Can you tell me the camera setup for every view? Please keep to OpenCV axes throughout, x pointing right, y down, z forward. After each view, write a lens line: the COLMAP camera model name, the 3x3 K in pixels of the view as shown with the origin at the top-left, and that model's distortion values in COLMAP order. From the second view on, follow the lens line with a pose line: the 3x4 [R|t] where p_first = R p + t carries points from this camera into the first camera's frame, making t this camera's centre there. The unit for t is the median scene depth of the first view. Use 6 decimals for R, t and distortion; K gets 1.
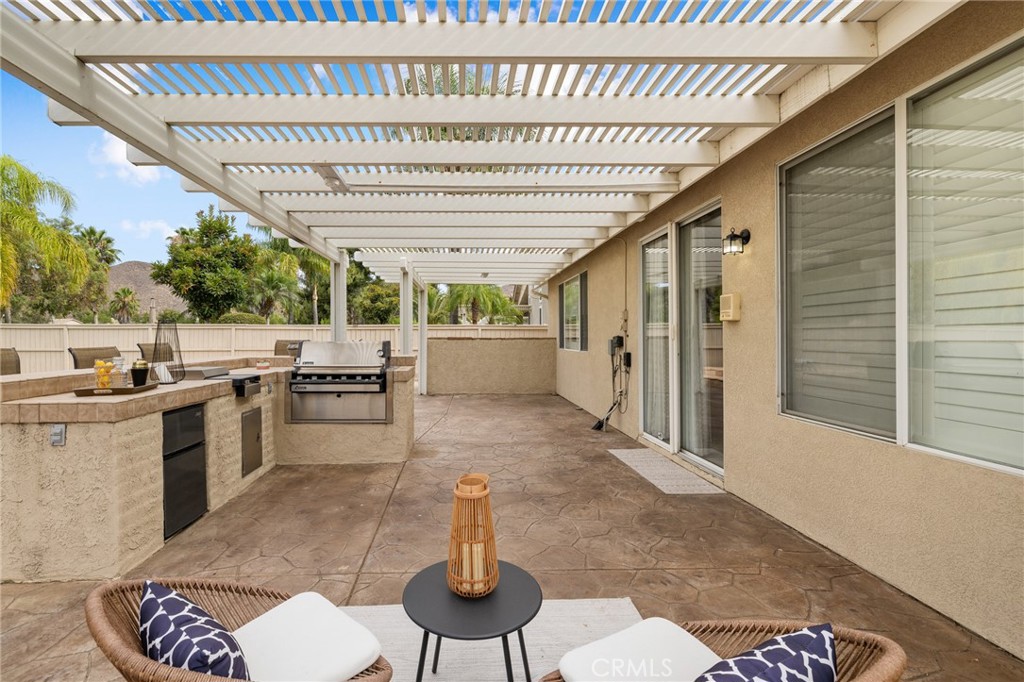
lens RADIAL K [[448.5, 0, 466.7], [0, 448.5, 337.8], [0, 0, 1]] dist [0.000760, 0.000104]
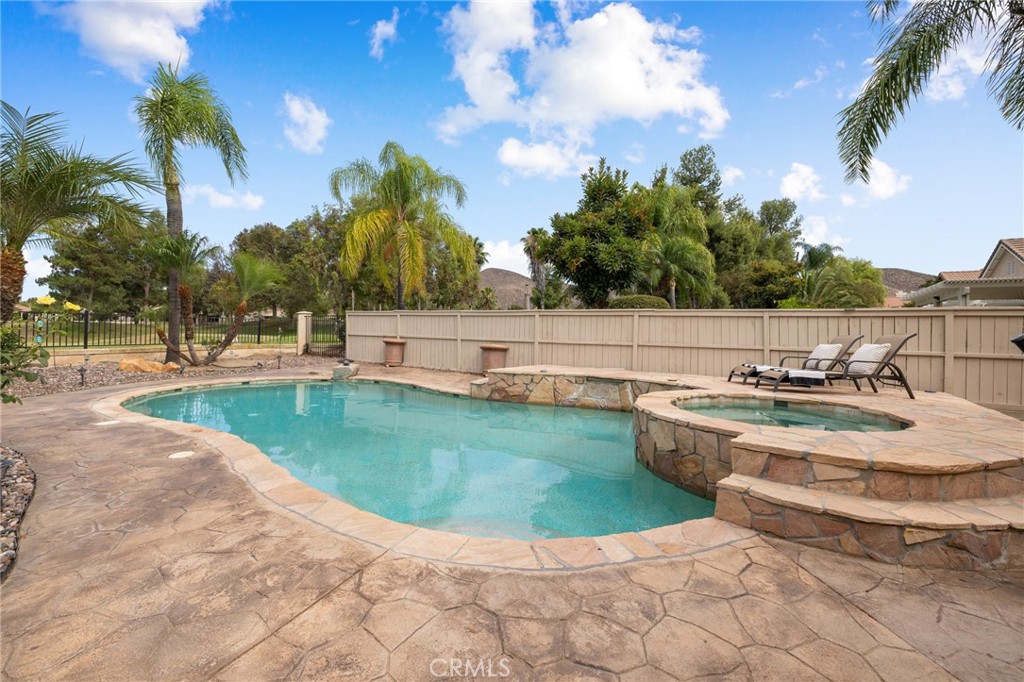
lens RADIAL K [[436.0, 0, 507.5], [0, 436.0, 324.1], [0, 0, 1]] dist [0.000419, 0.000128]
pose [[0.827447, 0.009727, -0.561460, -0.833073], [-0.018810, 0.999769, -0.010401, 0.014822], [0.561229, 0.019167, 0.827439, 0.849214]]
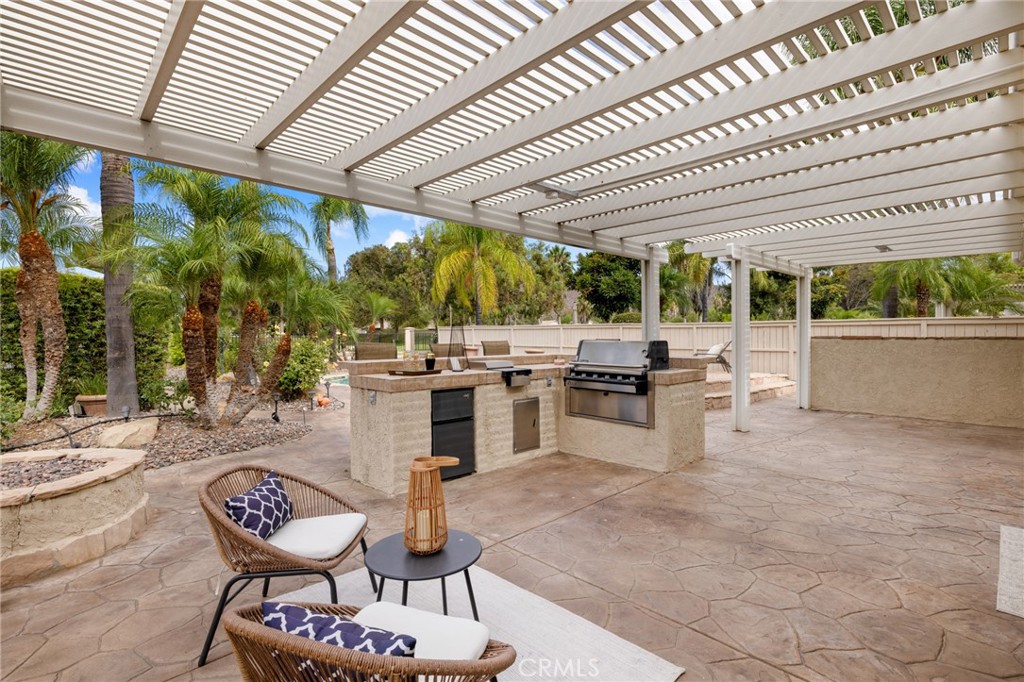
lens RADIAL K [[481.1, 0, 510.6], [0, 481.1, 336.0], [0, 0, 1]] dist [-0.007163, 0.000431]
pose [[0.682516, 0.001074, -0.730870, 0.371124], [-0.000907, 0.999999, 0.000622, -0.003296], [0.730870, 0.000238, 0.682517, 0.097871]]
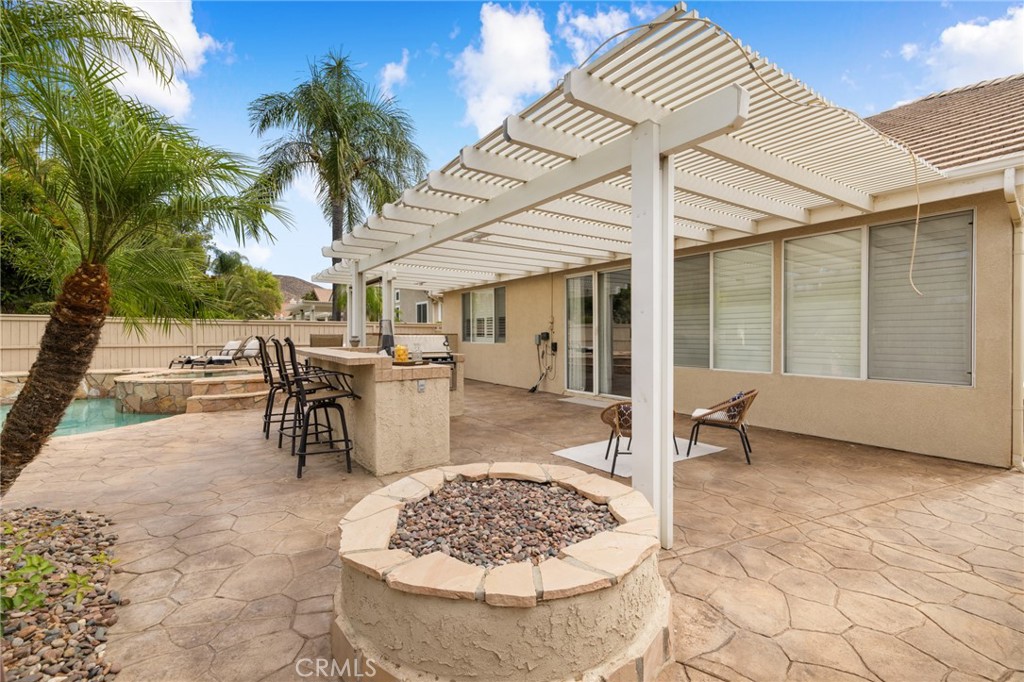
lens RADIAL K [[447.0, 0, 512.2], [0, 447.0, 337.7], [0, 0, 1]] dist [0.001560, 0.000378]
pose [[0.832898, 0.000902, 0.553425, -0.854268], [-0.004073, 0.999982, 0.004500, 0.009572], [-0.553411, -0.006002, 0.832887, -0.357729]]
